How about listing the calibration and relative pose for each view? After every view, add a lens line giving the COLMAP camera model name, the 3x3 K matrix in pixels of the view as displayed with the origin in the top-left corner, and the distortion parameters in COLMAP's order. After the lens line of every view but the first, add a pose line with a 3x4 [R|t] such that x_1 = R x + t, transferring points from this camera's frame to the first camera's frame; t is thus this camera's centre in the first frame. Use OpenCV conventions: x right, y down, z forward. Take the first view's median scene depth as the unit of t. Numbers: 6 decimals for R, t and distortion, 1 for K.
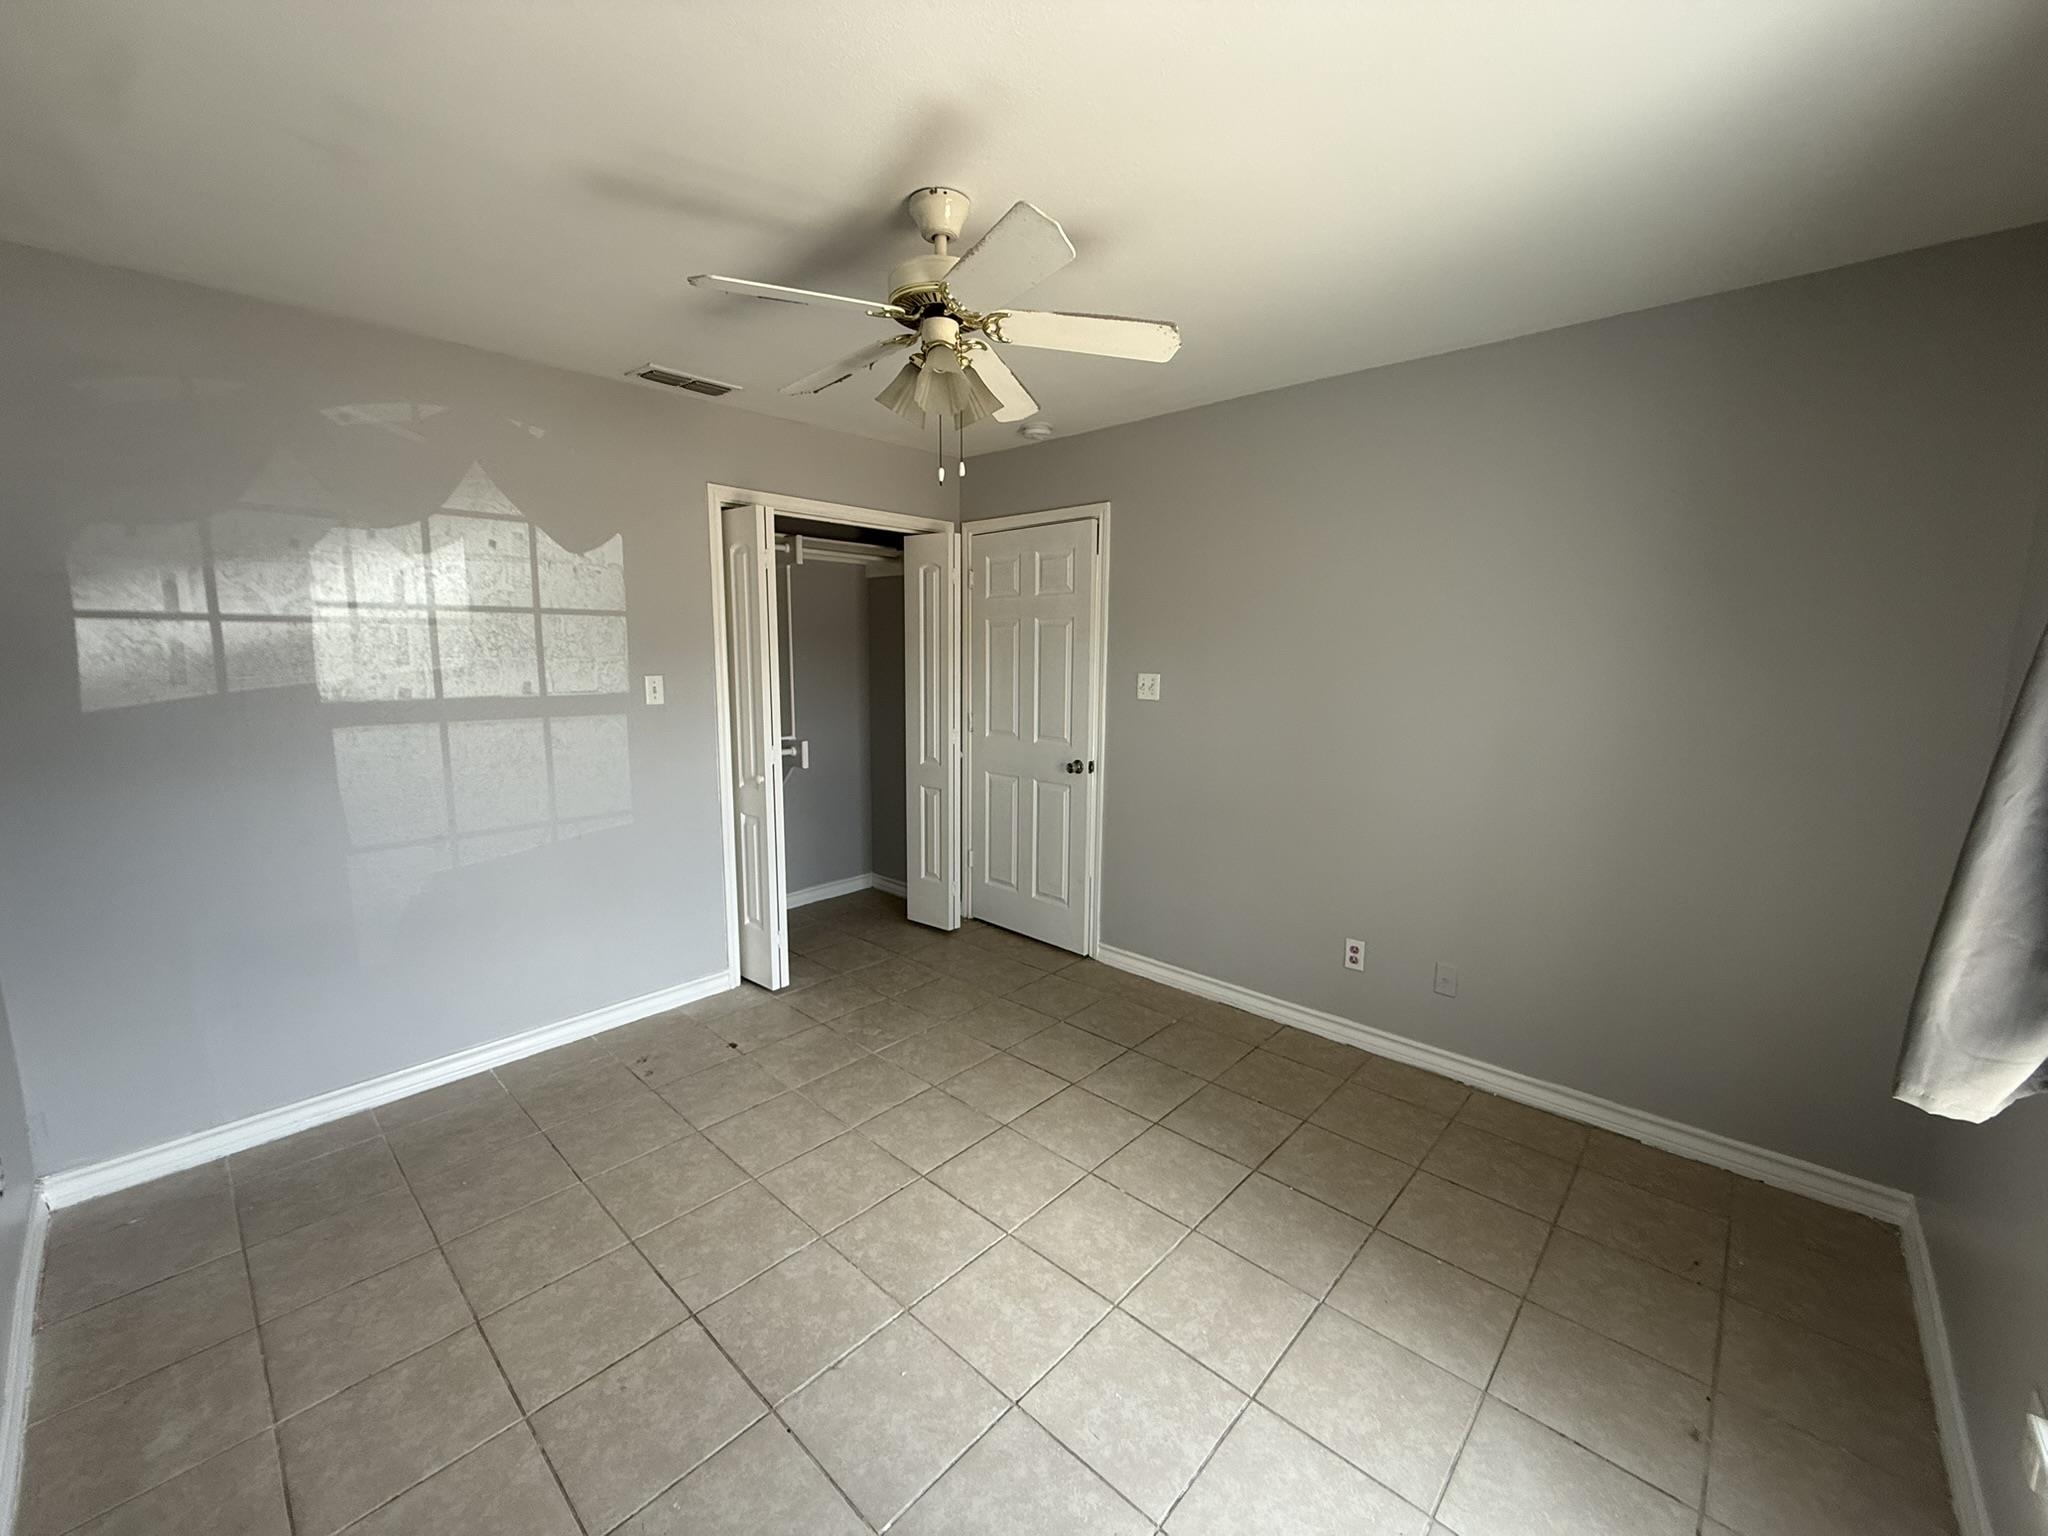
lens RADIAL K [[812.5, 0, 1022.0], [0, 812.5, 769.8], [0, 0, 1]] dist [-0.001365, 0.000101]
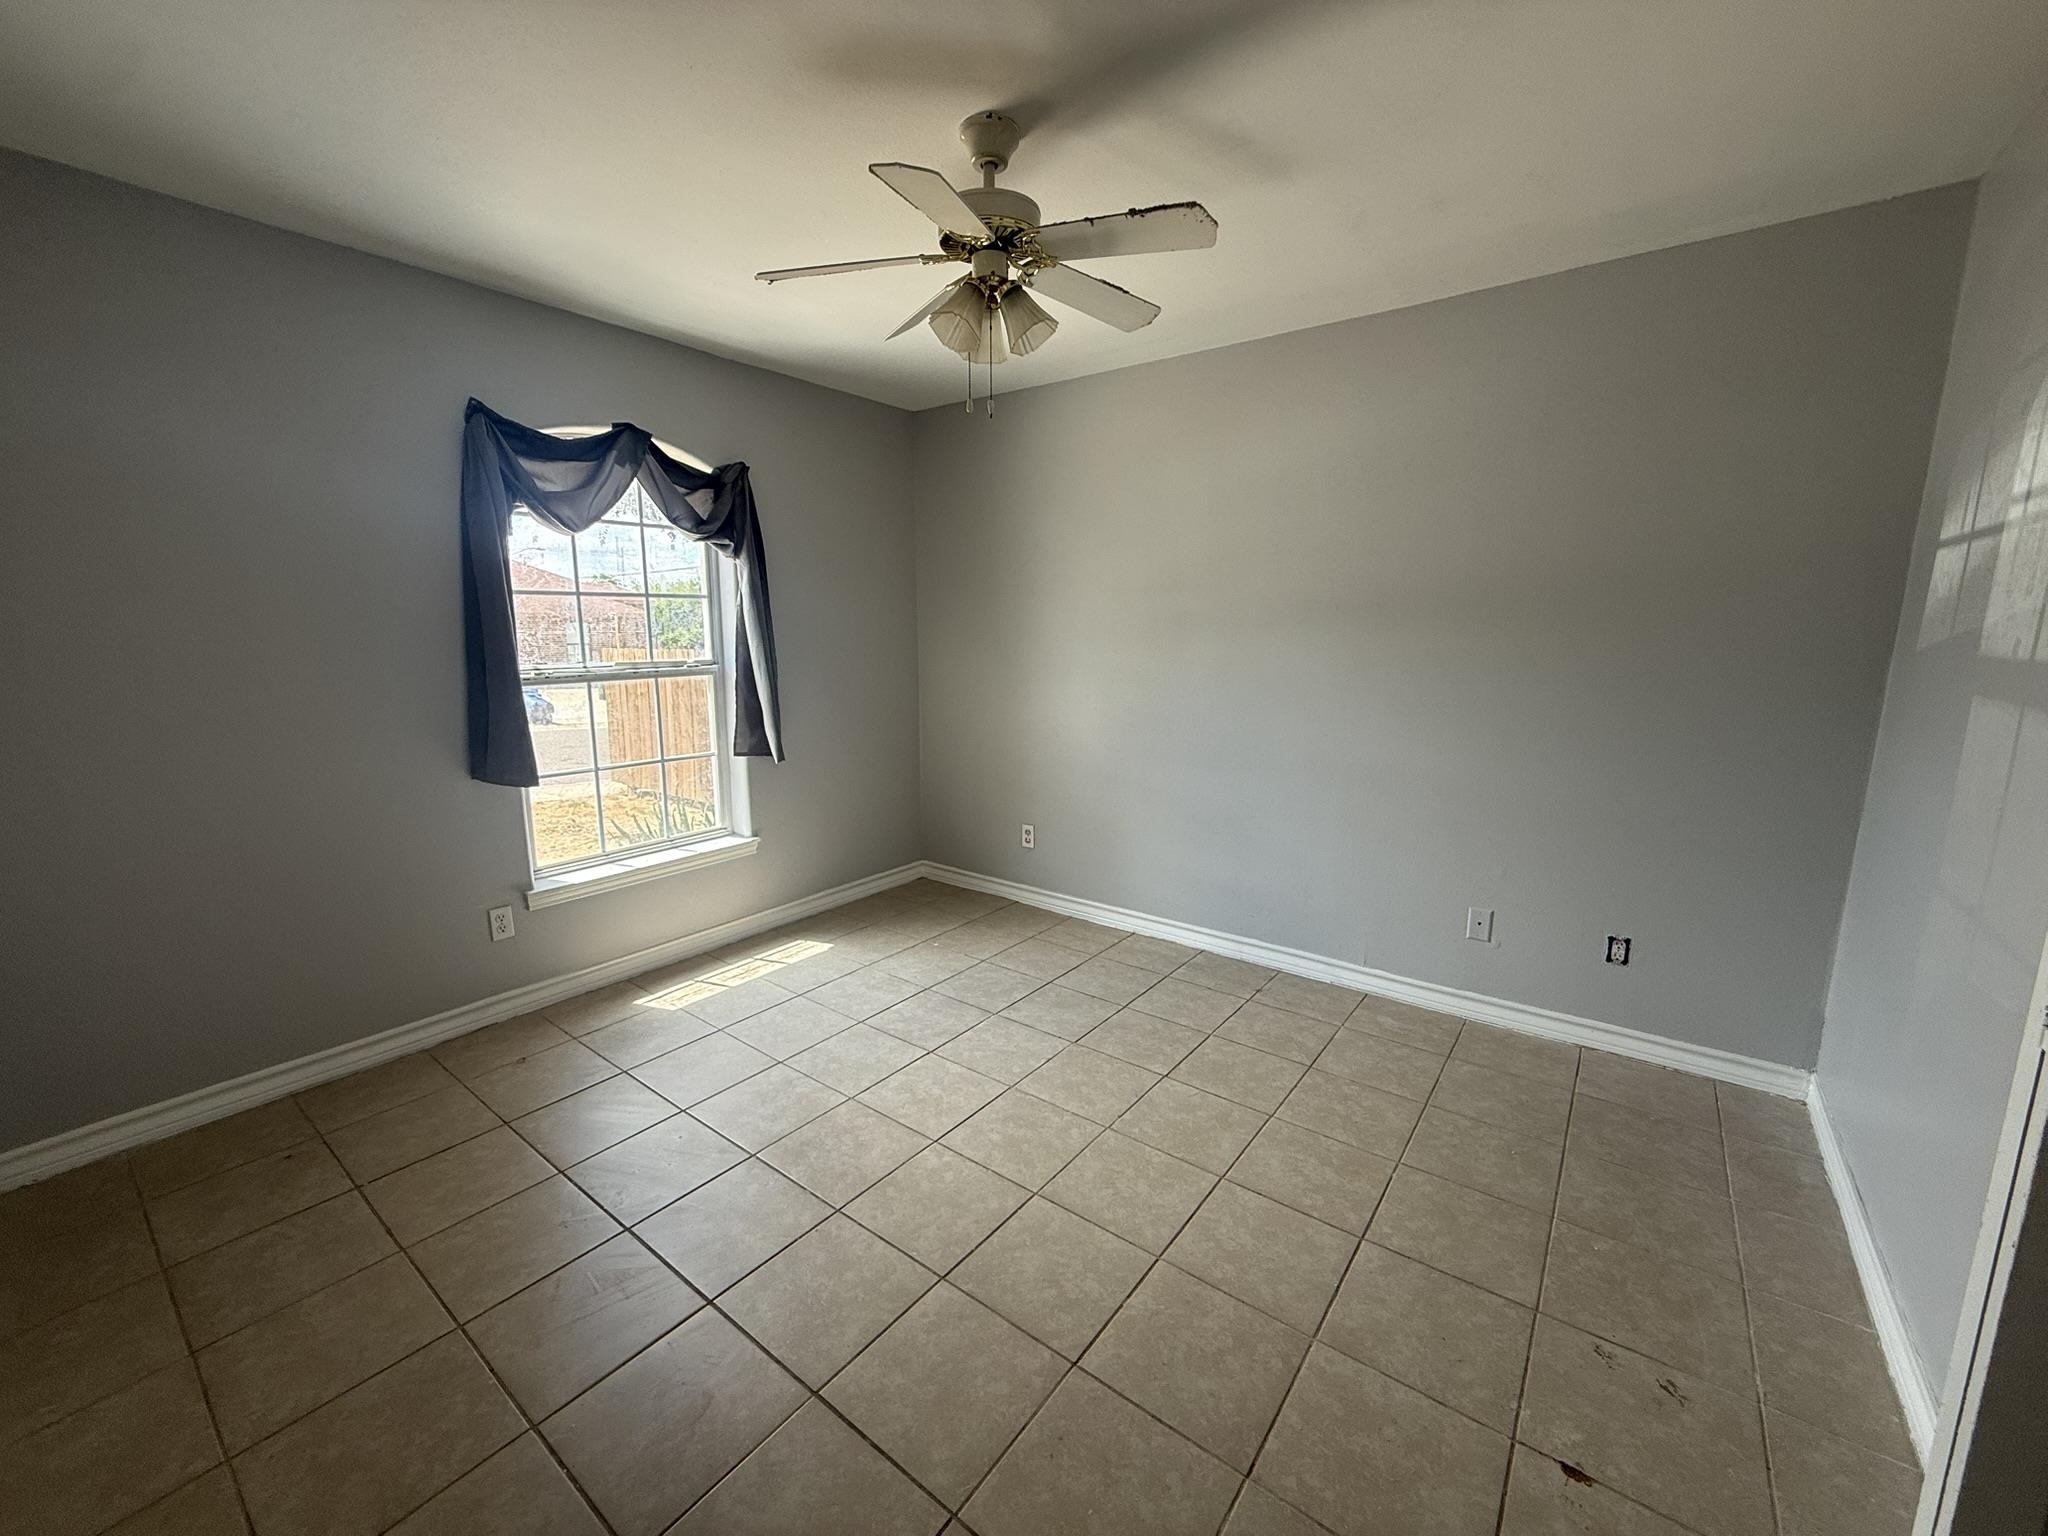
lens RADIAL K [[812.5, 0, 1026.1], [0, 812.5, 764.5], [0, 0, 1]] dist [-0.001365, 0.000101]
pose [[-0.995141, 0.012258, -0.097696, -0.033044], [-0.018710, 0.950600, 0.309855, -0.206025], [0.096668, 0.310177, -0.945751, 1.715397]]
